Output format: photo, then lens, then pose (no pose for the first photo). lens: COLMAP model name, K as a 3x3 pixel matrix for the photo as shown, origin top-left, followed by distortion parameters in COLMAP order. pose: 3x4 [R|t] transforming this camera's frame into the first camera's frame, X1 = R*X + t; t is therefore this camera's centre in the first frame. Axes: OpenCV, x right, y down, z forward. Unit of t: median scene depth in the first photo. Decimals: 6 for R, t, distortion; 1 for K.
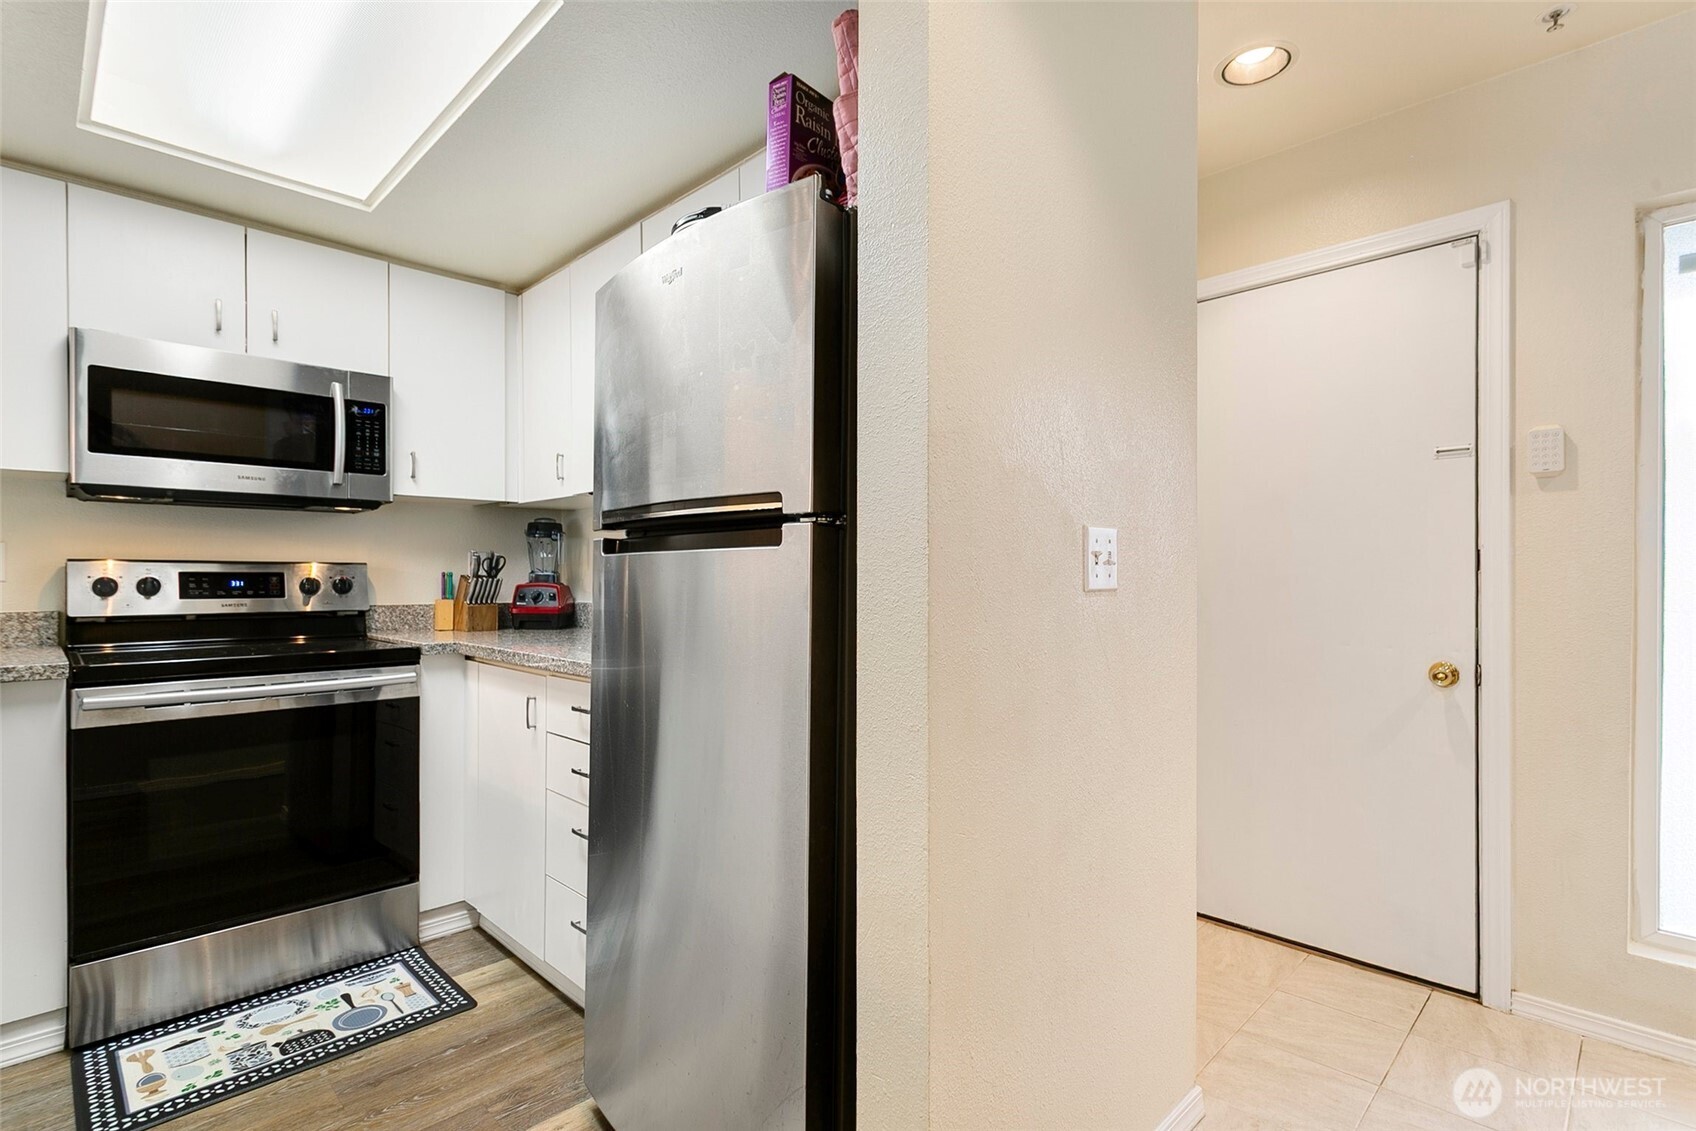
lens RADIAL K [[808.8, 0, 853.0], [0, 808.8, 571.7], [0, 0, 1]] dist [-0.003734, 0.001520]
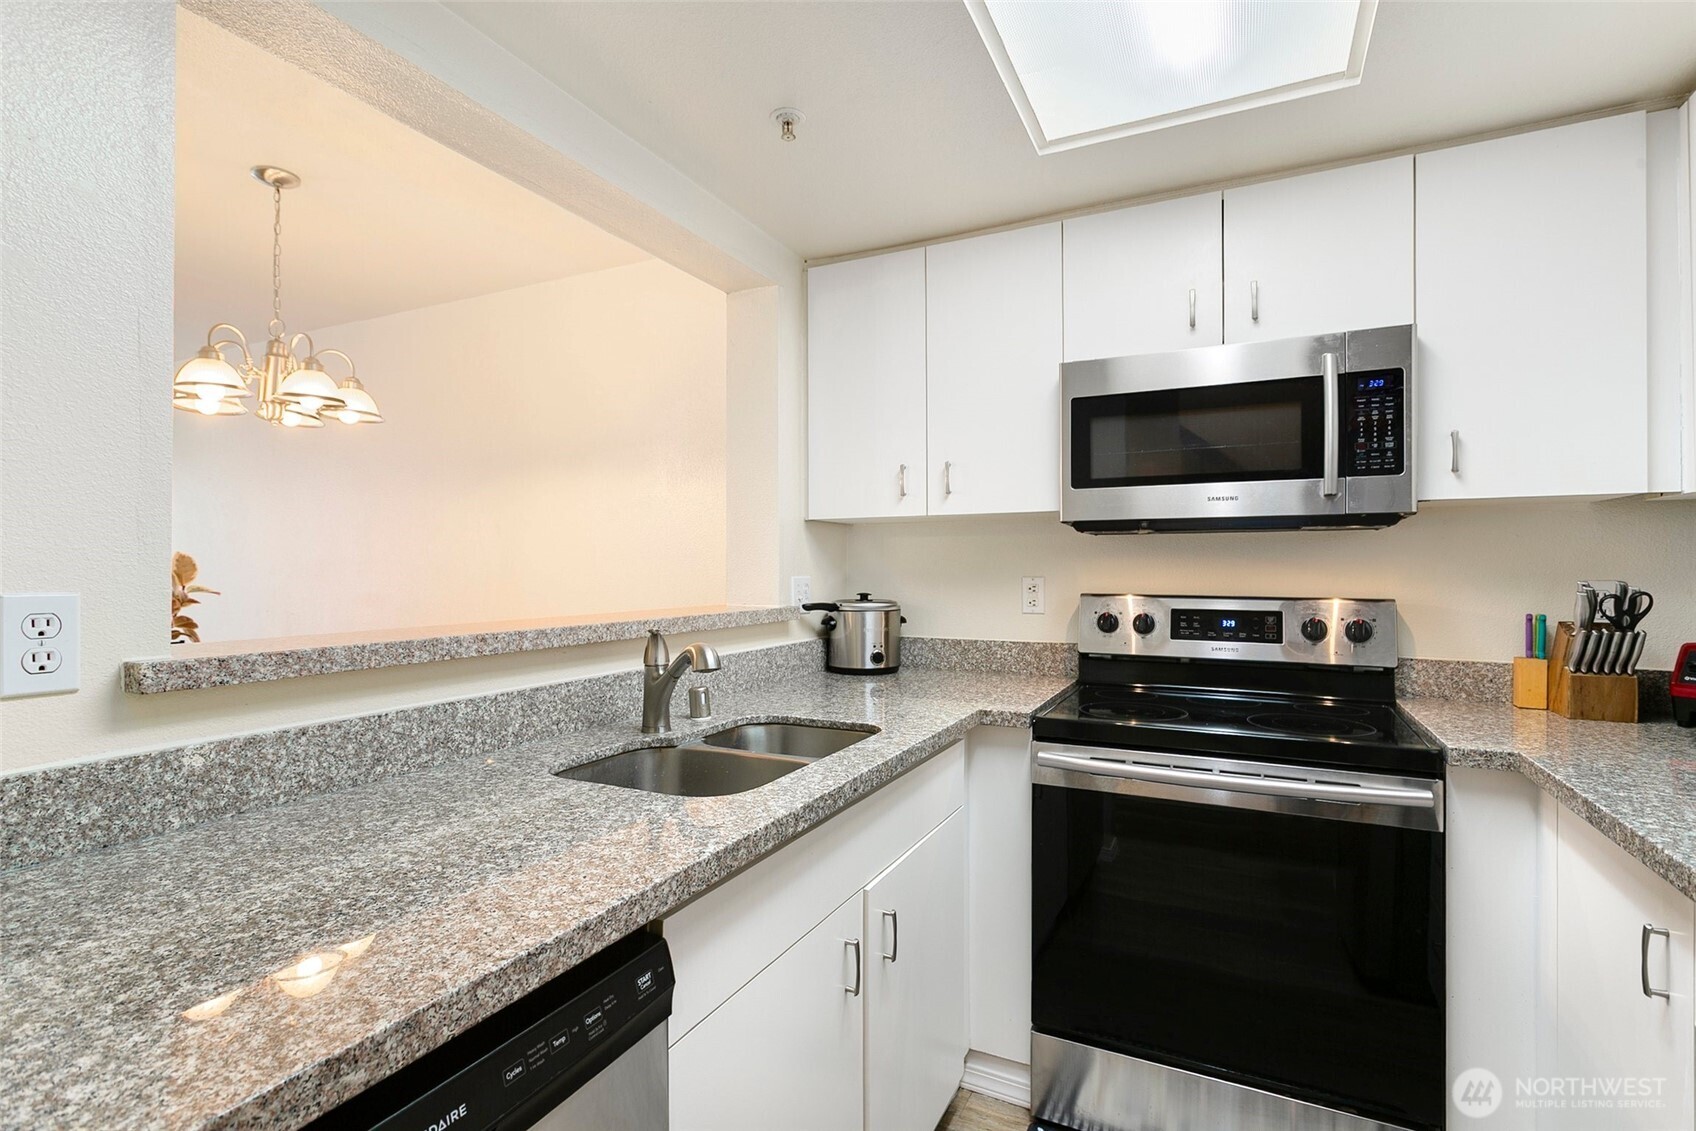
lens RADIAL K [[808.8, 0, 841.8], [0, 808.8, 564.6], [0, 0, 1]] dist [-0.003734, 0.001520]
pose [[0.304978, -0.003287, -0.952354, -0.096488], [0.004787, 0.999987, -0.001919, -0.050534], [0.952347, -0.003974, 0.304990, 0.394681]]
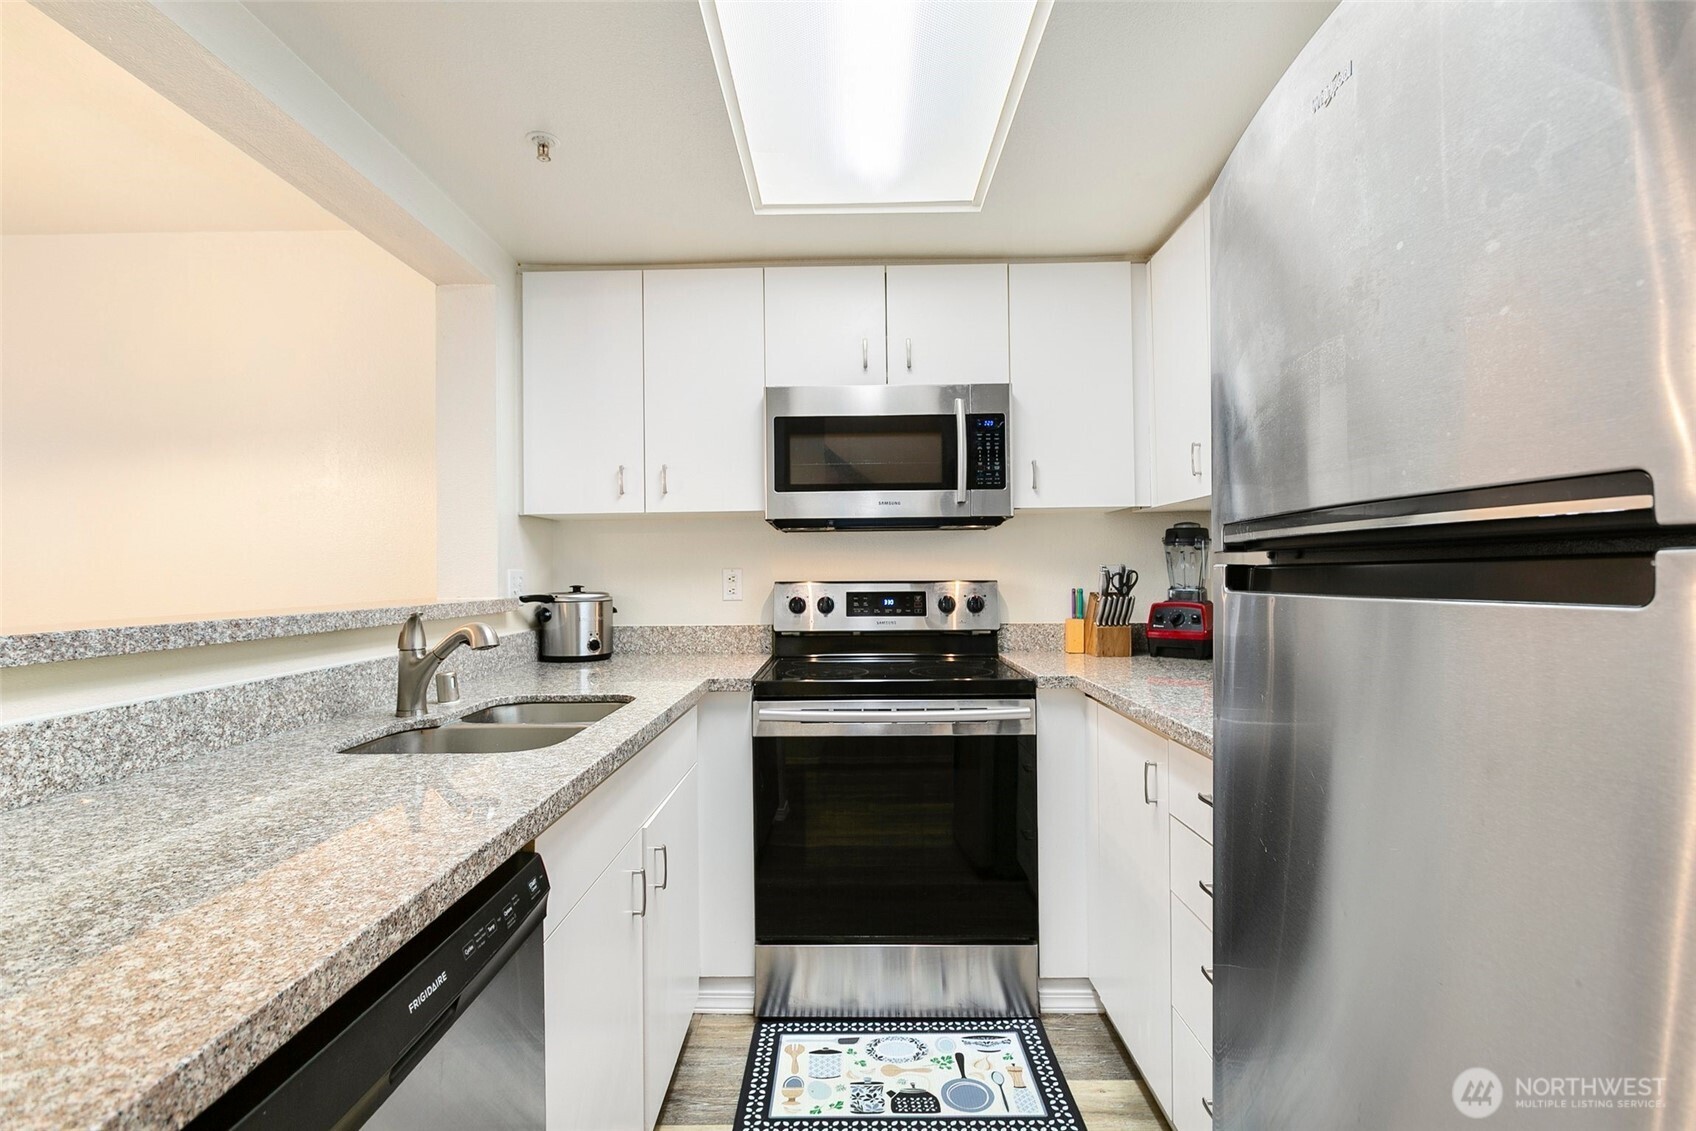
lens RADIAL K [[808.8, 0, 835.4], [0, 808.8, 561.9], [0, 0, 1]] dist [-0.003734, 0.001520]
pose [[0.688909, -0.019160, -0.724594, -0.040382], [0.014131, 0.999816, -0.013002, -0.027834], [0.724710, -0.001282, 0.689053, 0.232169]]
